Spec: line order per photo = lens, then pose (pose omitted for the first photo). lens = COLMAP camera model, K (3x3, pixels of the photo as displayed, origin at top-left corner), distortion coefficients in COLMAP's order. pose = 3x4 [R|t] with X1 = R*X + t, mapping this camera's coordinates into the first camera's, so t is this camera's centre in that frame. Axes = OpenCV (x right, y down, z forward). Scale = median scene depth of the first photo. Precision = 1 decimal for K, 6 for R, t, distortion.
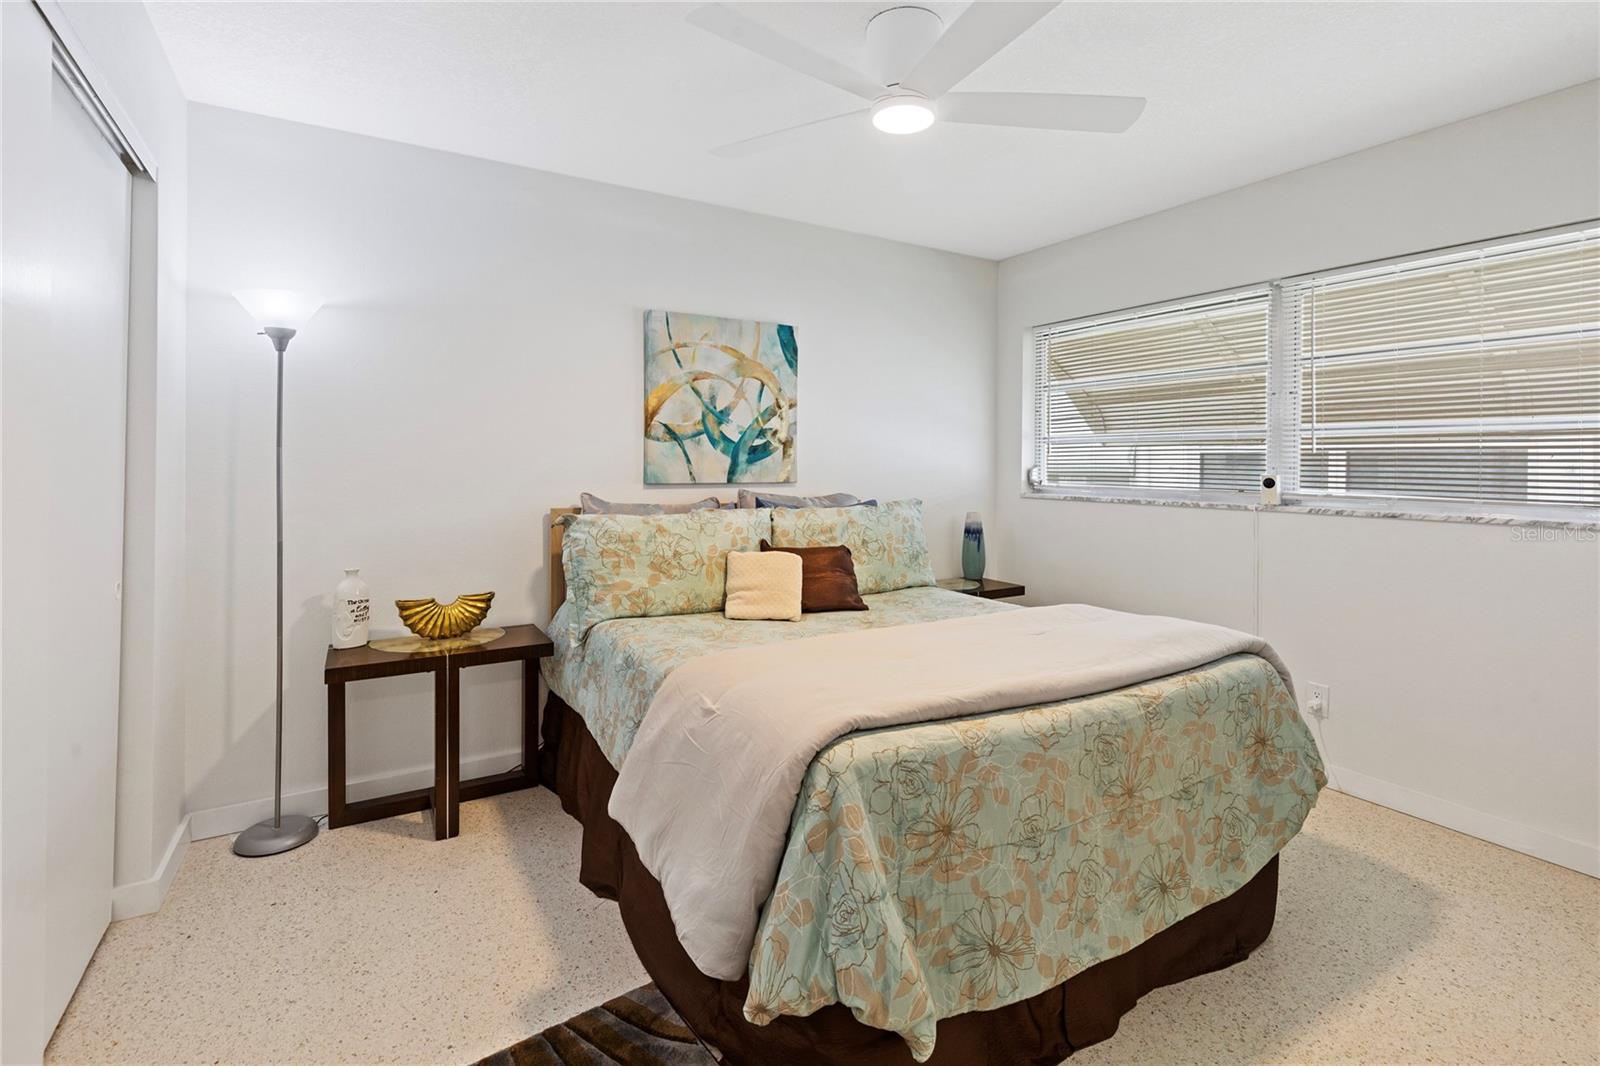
lens RADIAL K [[745.1, 0, 794.1], [0, 745.1, 465.0], [0, 0, 1]] dist [0.003119, 0.000060]
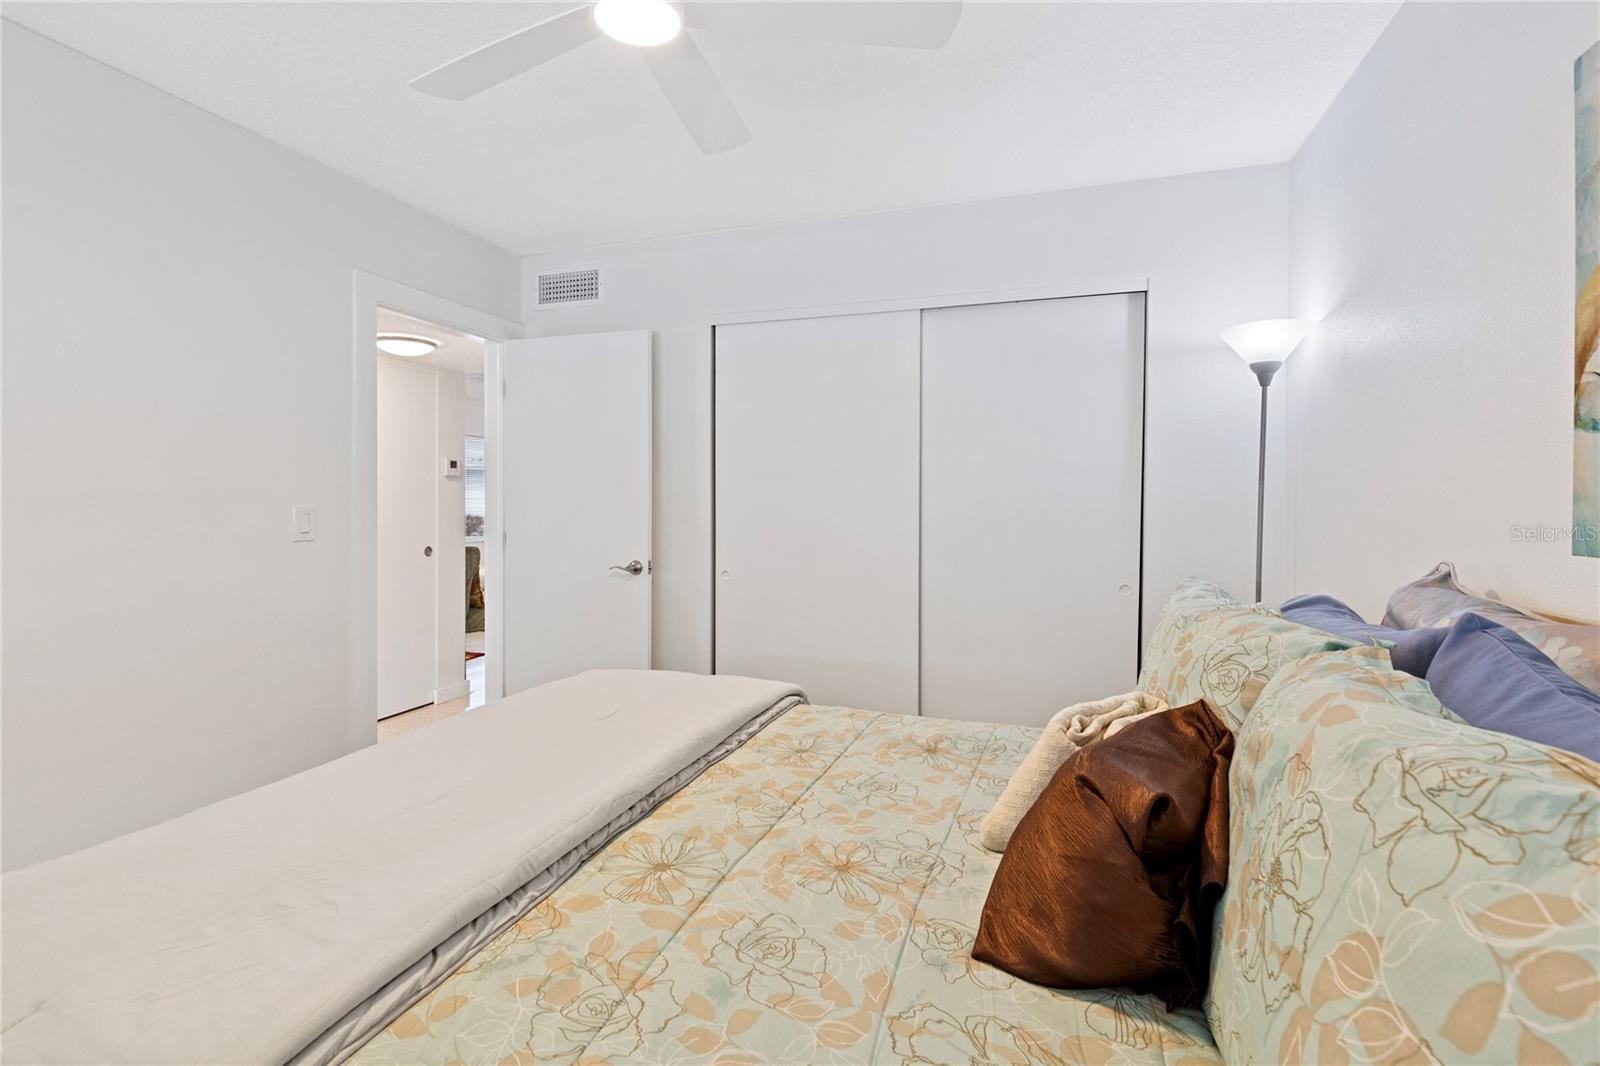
lens RADIAL K [[747.3, 0, 794.4], [0, 747.3, 509.3], [0, 0, 1]] dist [0.011025, -0.000288]
pose [[-0.763885, -0.001373, -0.645351, 0.296993], [-0.010003, 0.999903, 0.009713, 0.003435], [0.645275, 0.013875, -0.763824, 0.988702]]
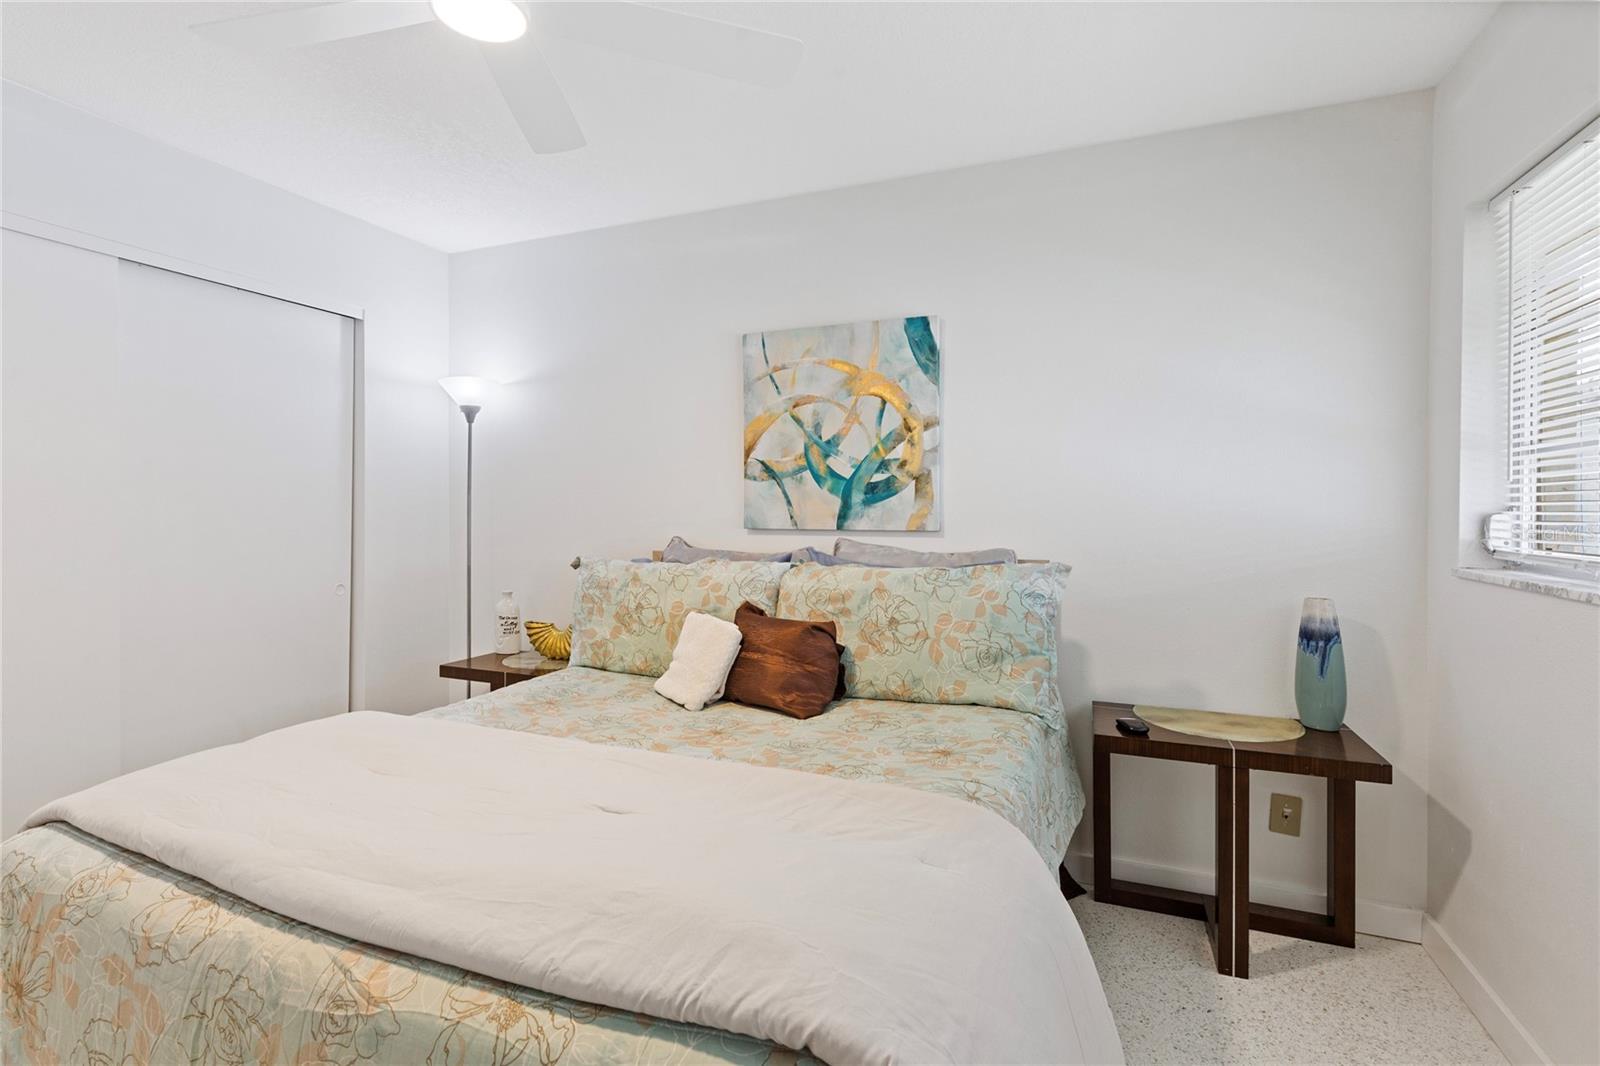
lens RADIAL K [[747.3, 0, 794.4], [0, 747.3, 509.3], [0, 0, 1]] dist [0.011025, -0.000288]
pose [[0.601956, -0.000222, -0.798529, 0.530787], [0.001140, 0.999999, 0.000581, 0.001644], [0.798528, -0.001260, 0.601956, 0.480790]]
